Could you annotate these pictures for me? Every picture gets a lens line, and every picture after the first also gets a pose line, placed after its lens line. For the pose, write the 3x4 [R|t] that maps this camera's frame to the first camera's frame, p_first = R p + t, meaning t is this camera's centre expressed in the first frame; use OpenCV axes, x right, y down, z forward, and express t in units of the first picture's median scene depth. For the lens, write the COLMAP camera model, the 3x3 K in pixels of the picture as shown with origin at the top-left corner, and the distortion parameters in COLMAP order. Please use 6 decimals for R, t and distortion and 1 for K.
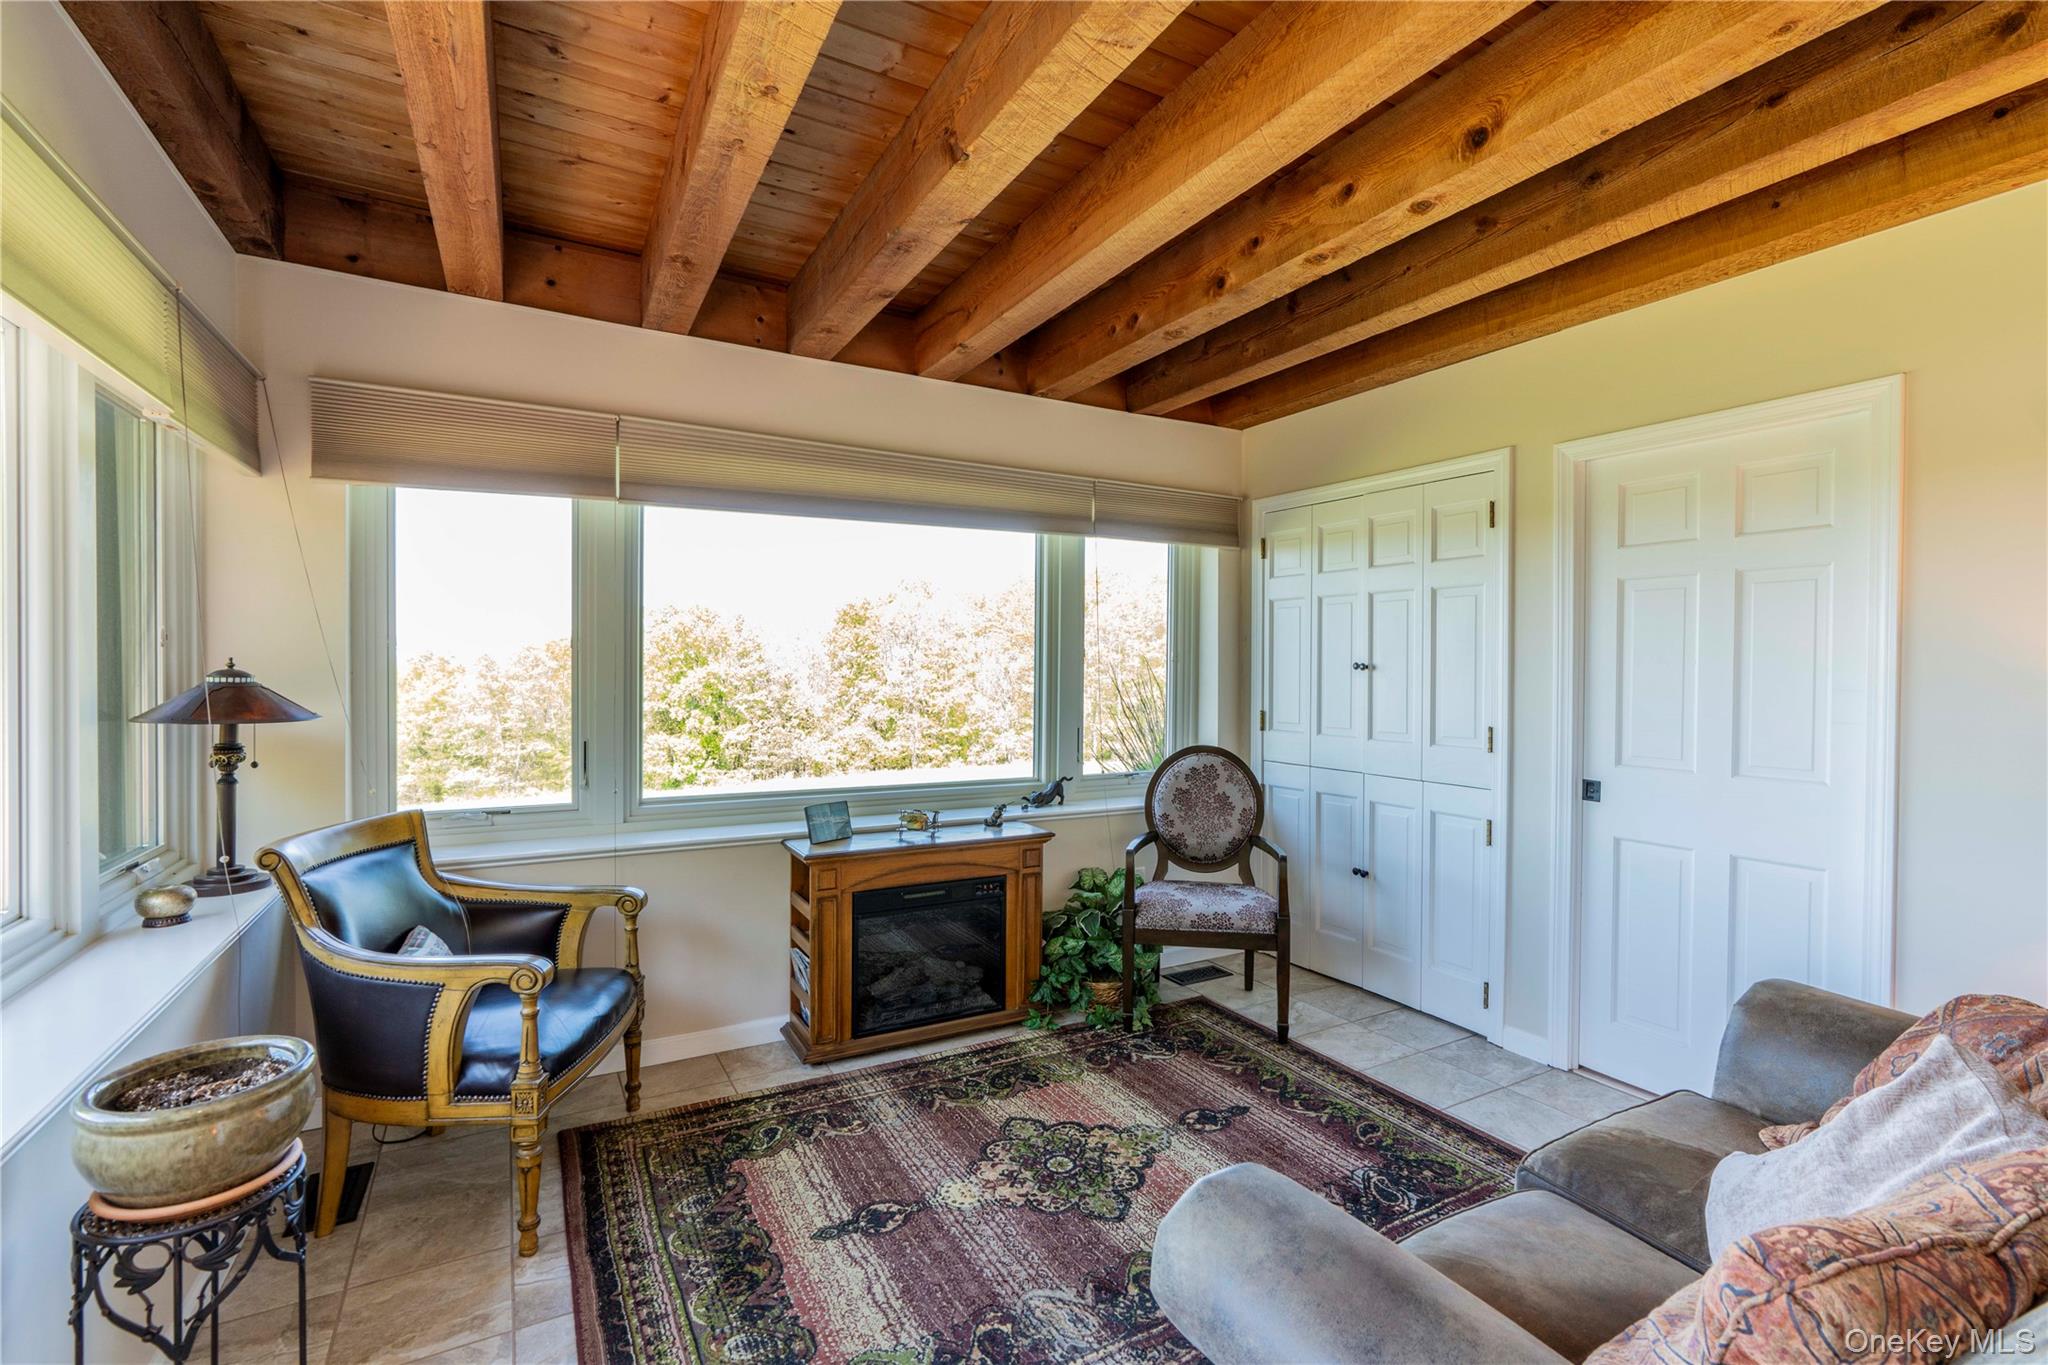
lens RADIAL K [[911.4, 0, 1031.7], [0, 911.4, 679.3], [0, 0, 1]] dist [-0.013358, 0.005864]
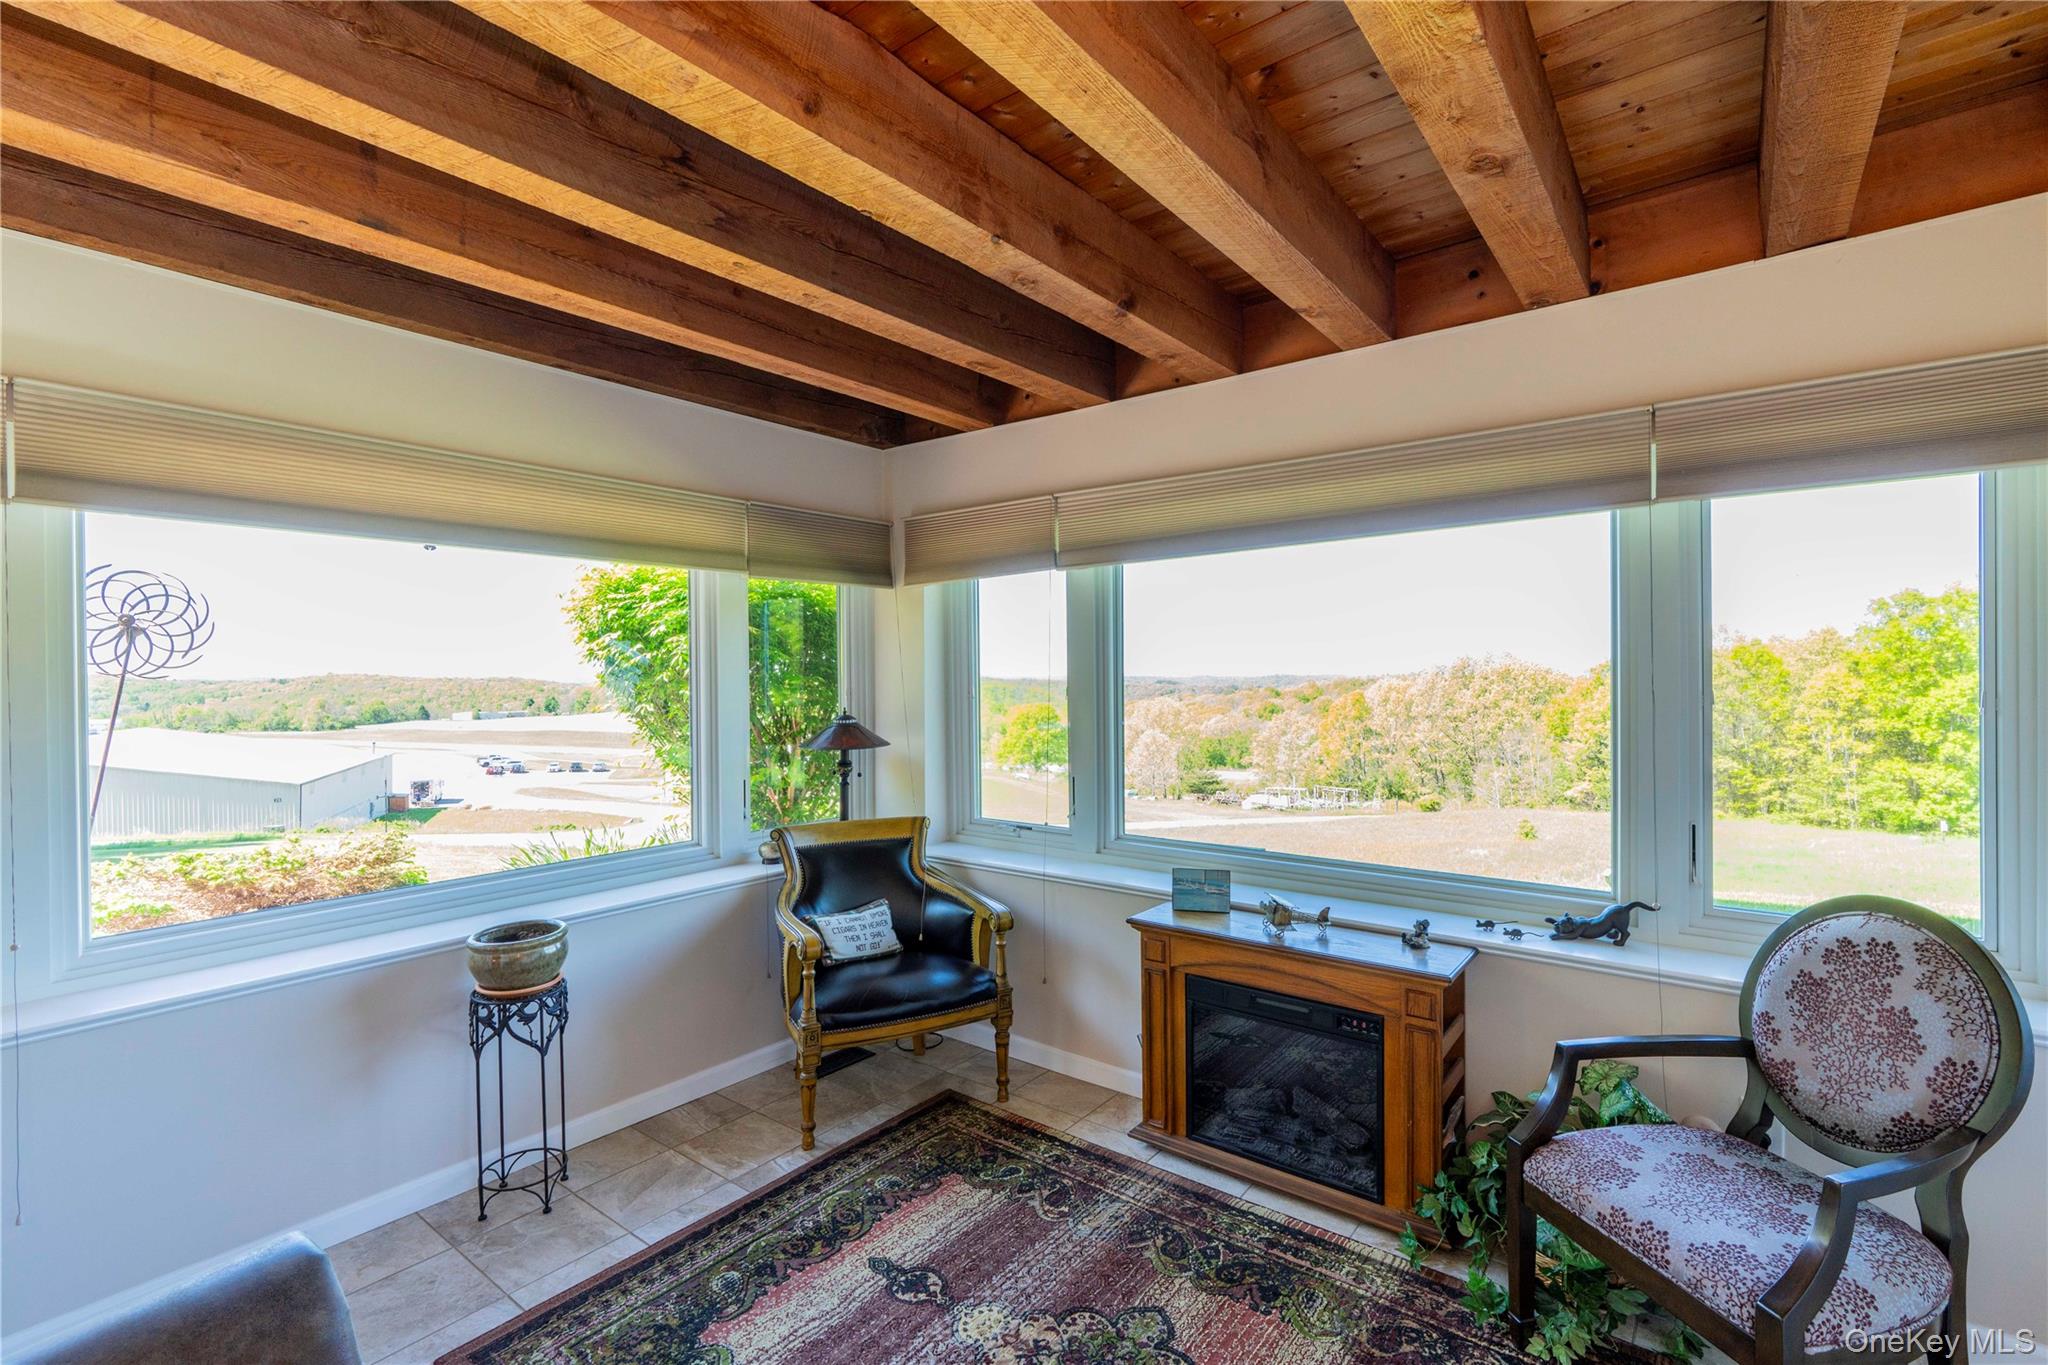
lens RADIAL K [[911.4, 0, 1031.7], [0, 911.4, 679.3], [0, 0, 1]] dist [-0.013358, 0.005864]
pose [[0.394045, -0.006739, -0.919066, 0.574626], [-0.002806, 0.999960, -0.008536, -0.047449], [0.919087, 0.005942, 0.394011, 0.512142]]
